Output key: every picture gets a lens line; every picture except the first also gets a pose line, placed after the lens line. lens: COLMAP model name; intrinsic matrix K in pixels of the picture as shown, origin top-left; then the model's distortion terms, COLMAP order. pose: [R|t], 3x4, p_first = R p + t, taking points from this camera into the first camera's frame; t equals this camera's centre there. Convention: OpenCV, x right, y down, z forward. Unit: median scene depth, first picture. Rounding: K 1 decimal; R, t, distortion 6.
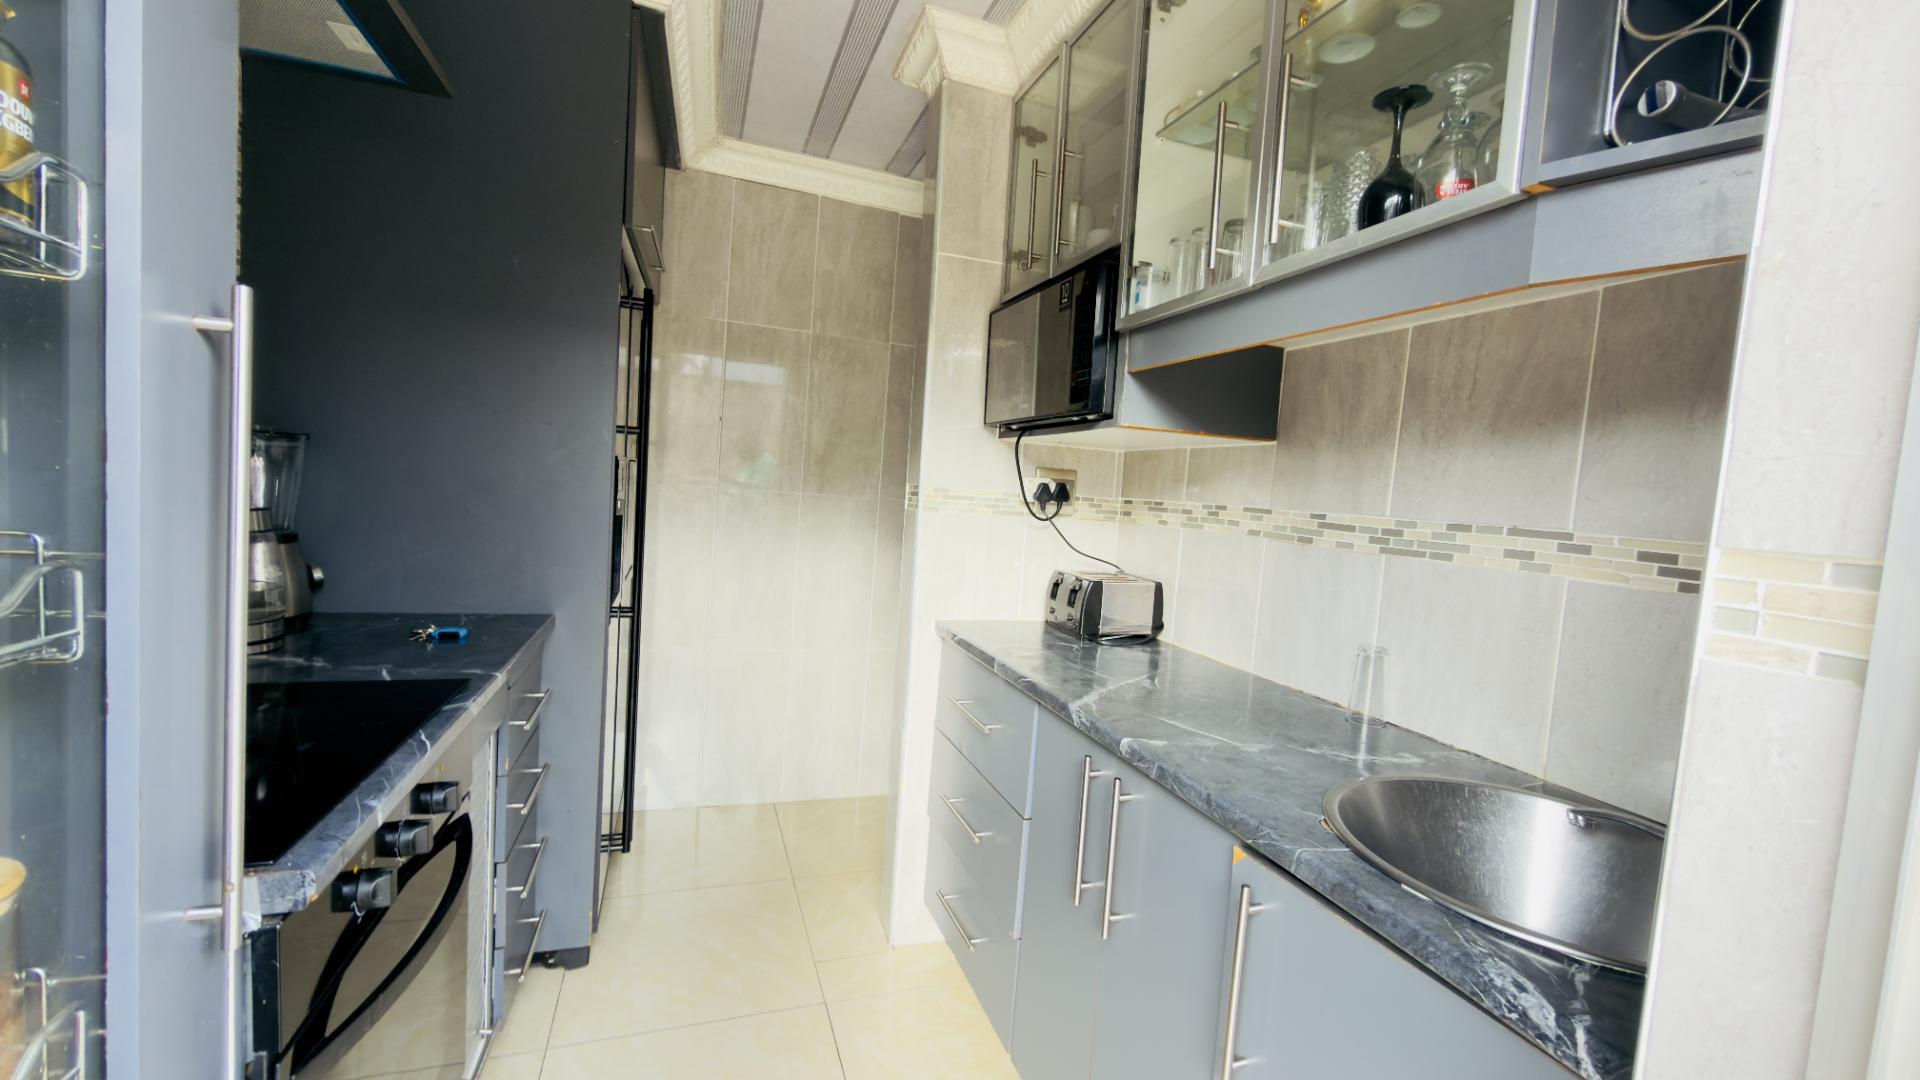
lens RADIAL K [[765.7, 0, 958.9], [0, 765.7, 533.5], [0, 0, 1]] dist [-0.001822, 0.000328]
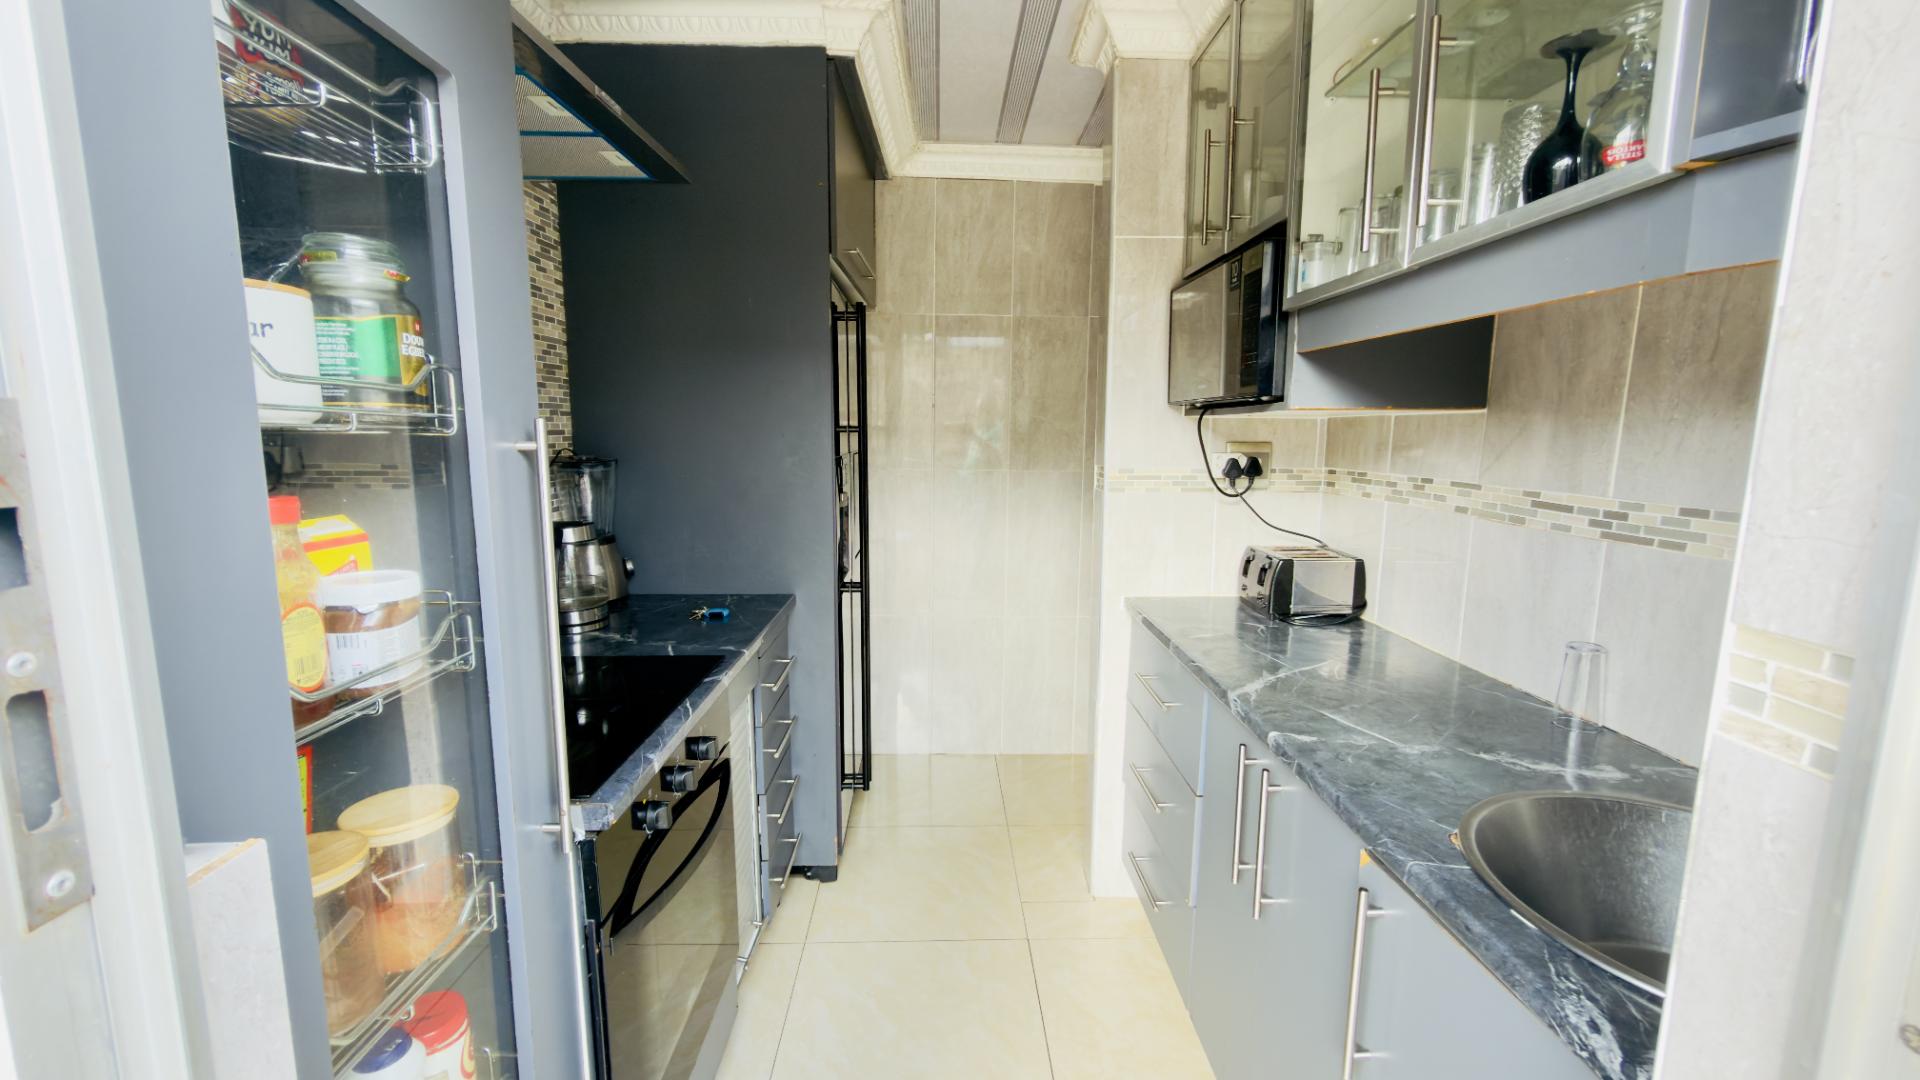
lens RADIAL K [[765.7, 0, 958.9], [0, 765.7, 531.5], [0, 0, 1]] dist [-0.001822, 0.000328]
pose [[0.949684, -0.022608, -0.312391, 0.109648], [0.042279, 0.997516, 0.056337, -0.057442], [0.310342, -0.066710, 0.948282, -0.063802]]
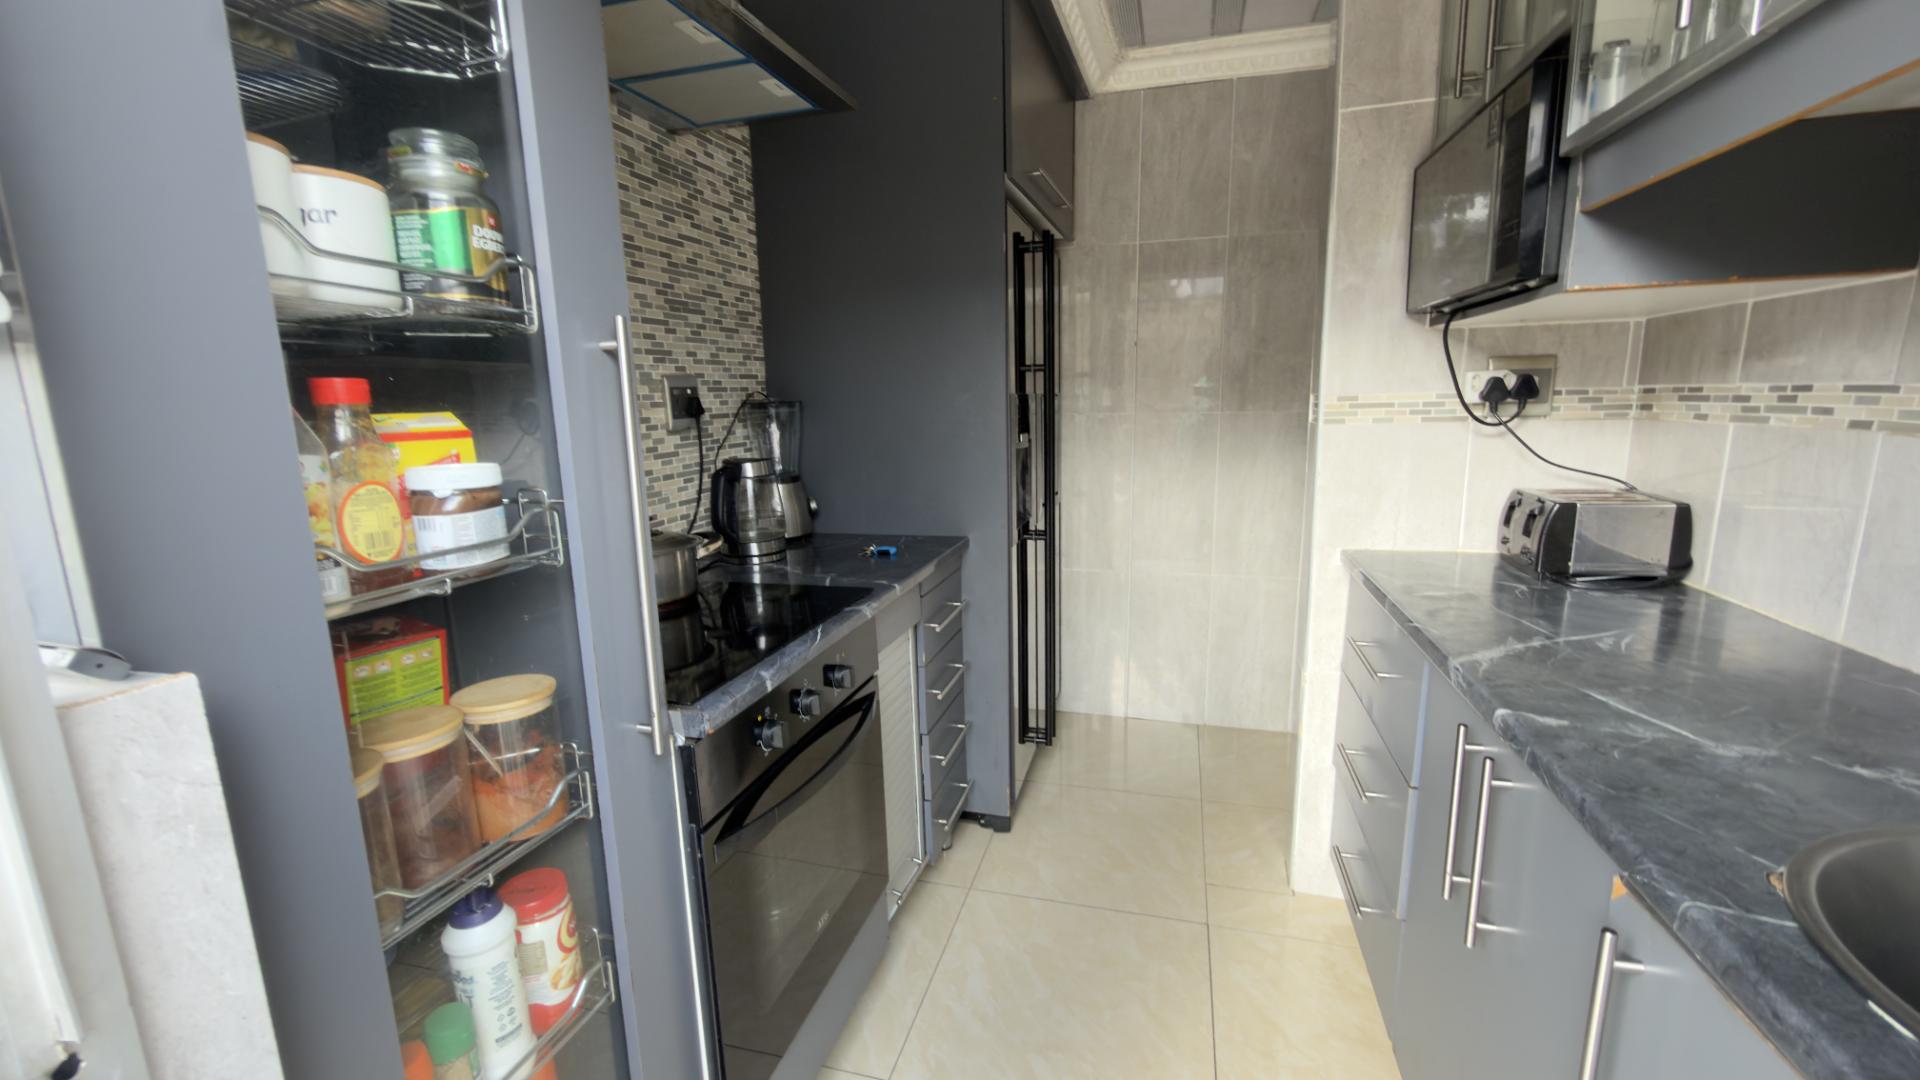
lens RADIAL K [[765.7, 0, 960.7], [0, 765.7, 534.0], [0, 0, 1]] dist [-0.001822, 0.000328]
pose [[0.811288, 0.012362, -0.584516, 0.169824], [0.047925, 0.995006, 0.087563, -0.002065], [0.582679, -0.099052, 0.806644, 0.057591]]
